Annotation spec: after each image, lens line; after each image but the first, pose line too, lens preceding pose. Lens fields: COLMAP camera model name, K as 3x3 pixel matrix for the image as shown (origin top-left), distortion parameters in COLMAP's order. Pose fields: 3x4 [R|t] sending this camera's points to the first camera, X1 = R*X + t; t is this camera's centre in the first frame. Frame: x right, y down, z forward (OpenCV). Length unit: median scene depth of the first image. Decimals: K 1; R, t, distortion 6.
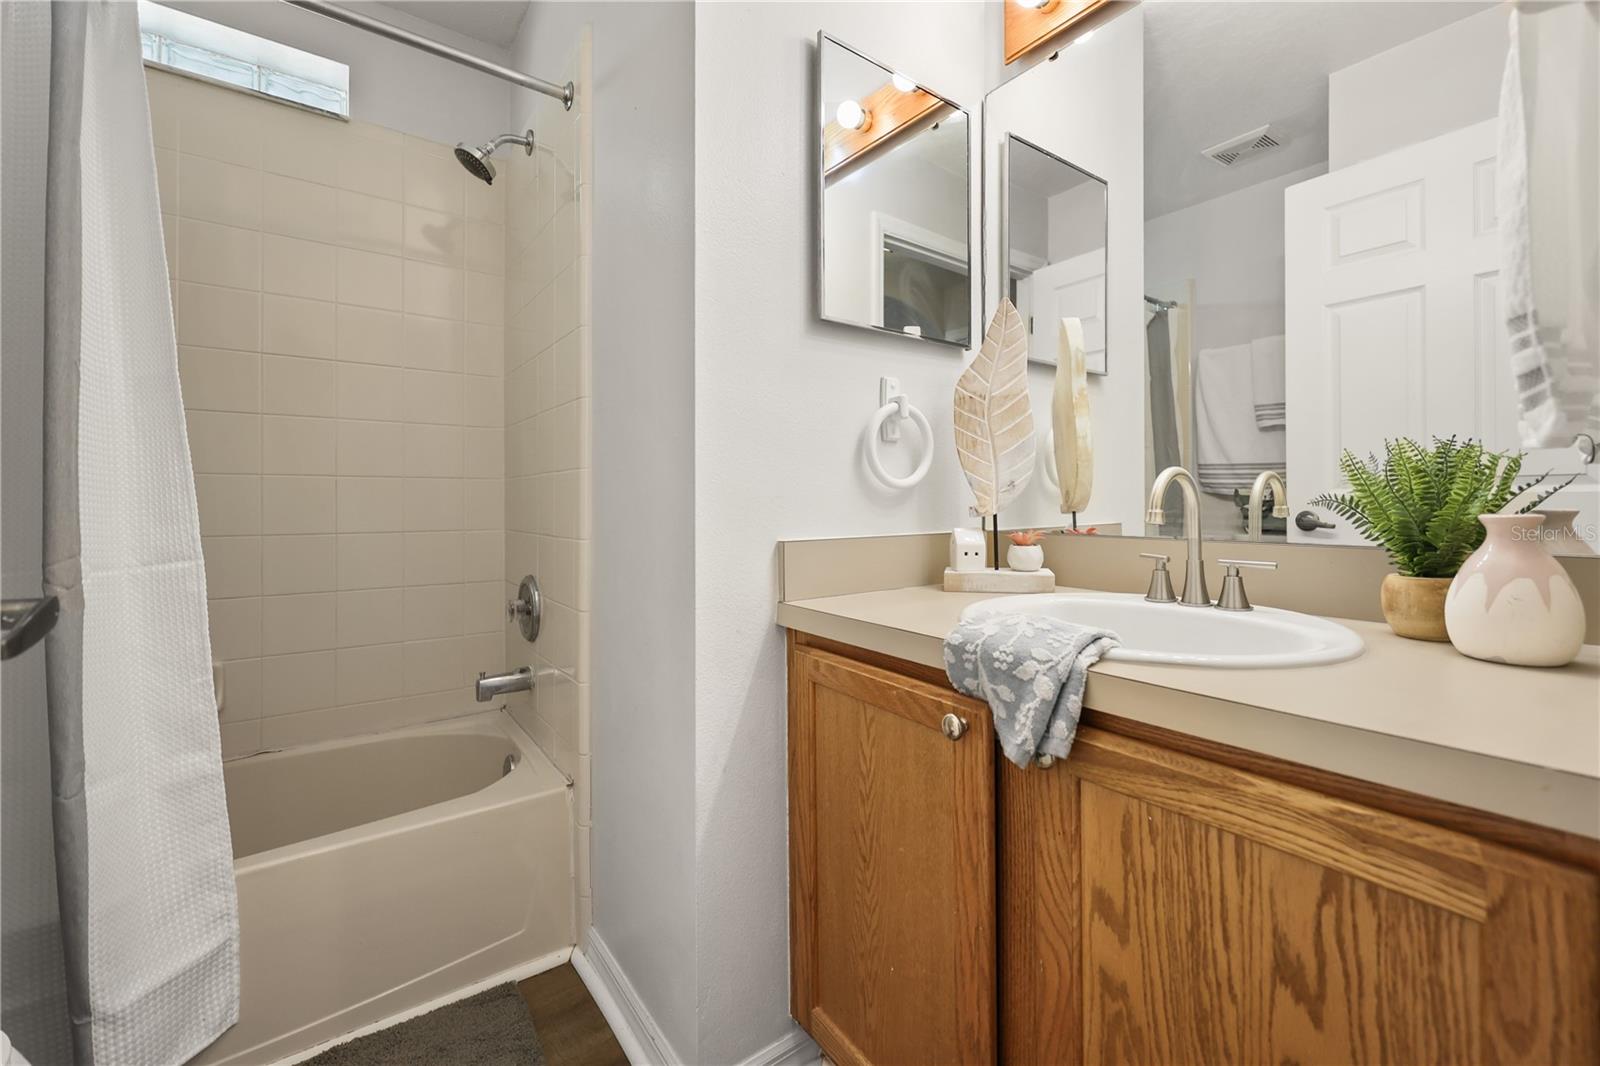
lens RADIAL K [[677.6, 0, 800.3], [0, 677.6, 526.1], [0, 0, 1]] dist [0.001042, 0.000520]
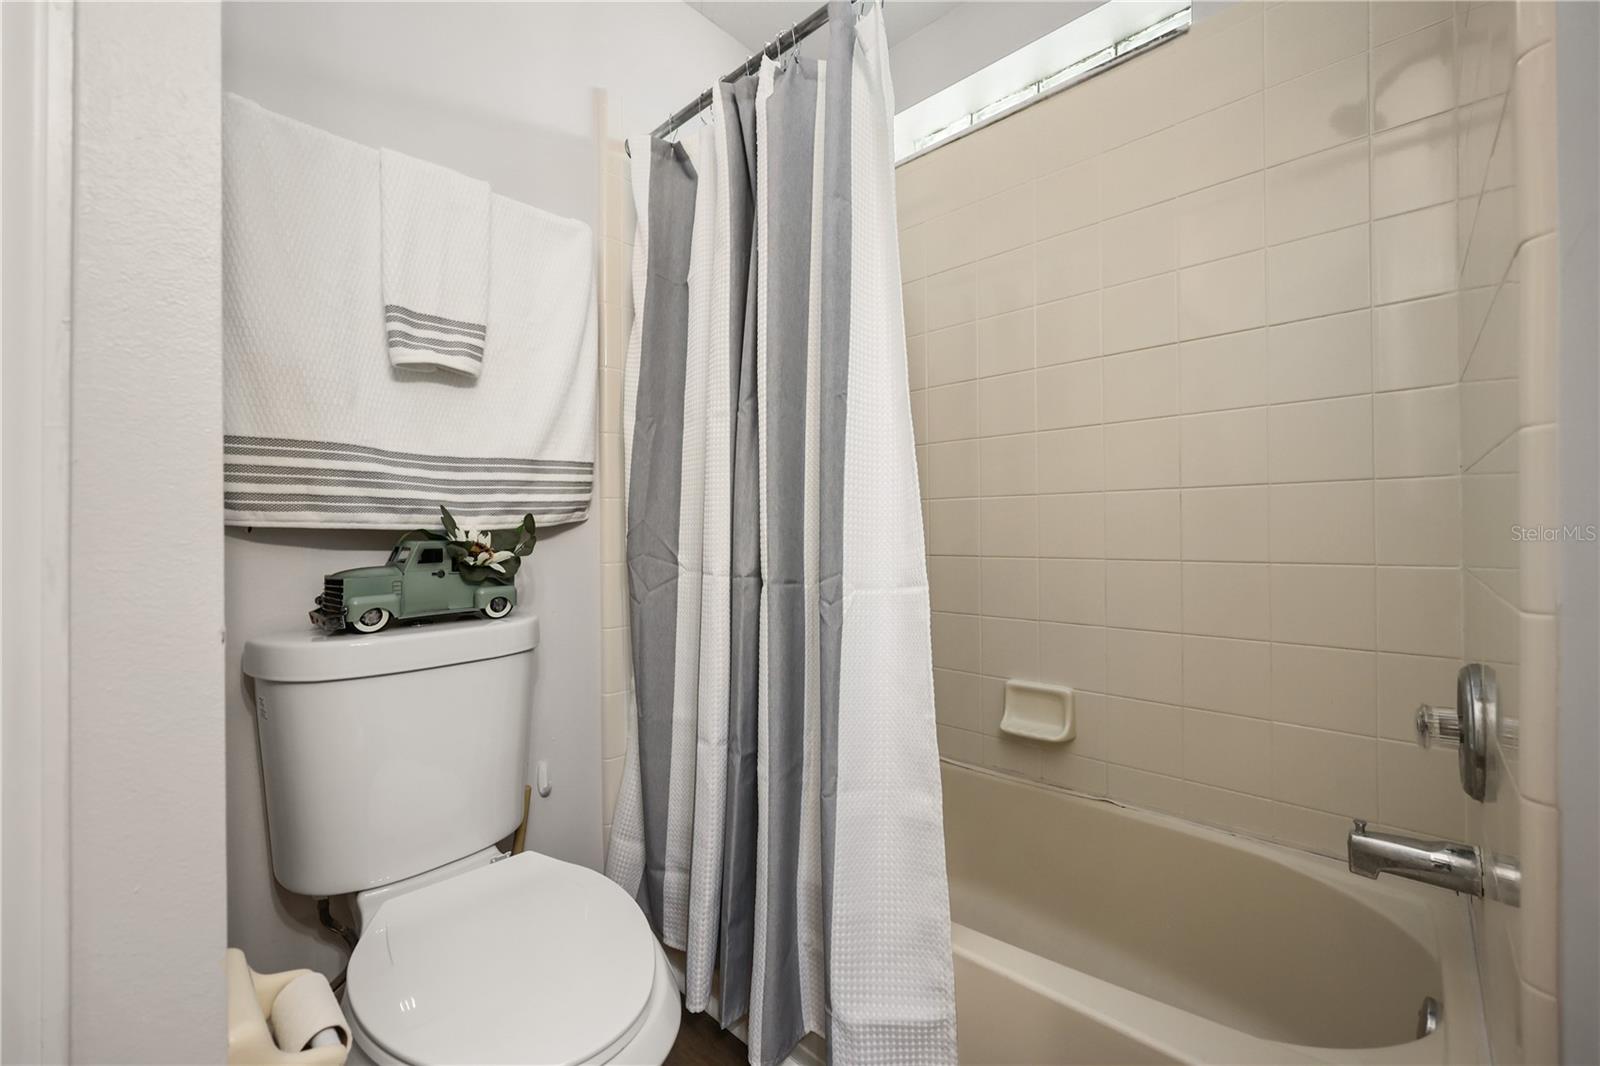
lens RADIAL K [[677.6, 0, 800.3], [0, 677.6, 526.1], [0, 0, 1]] dist [0.001042, 0.000520]
pose [[0.188270, 0.005619, -0.982101, -0.018520], [-0.013368, 0.999906, 0.003159, -0.030477], [0.982026, 0.012534, 0.188327, 0.638365]]
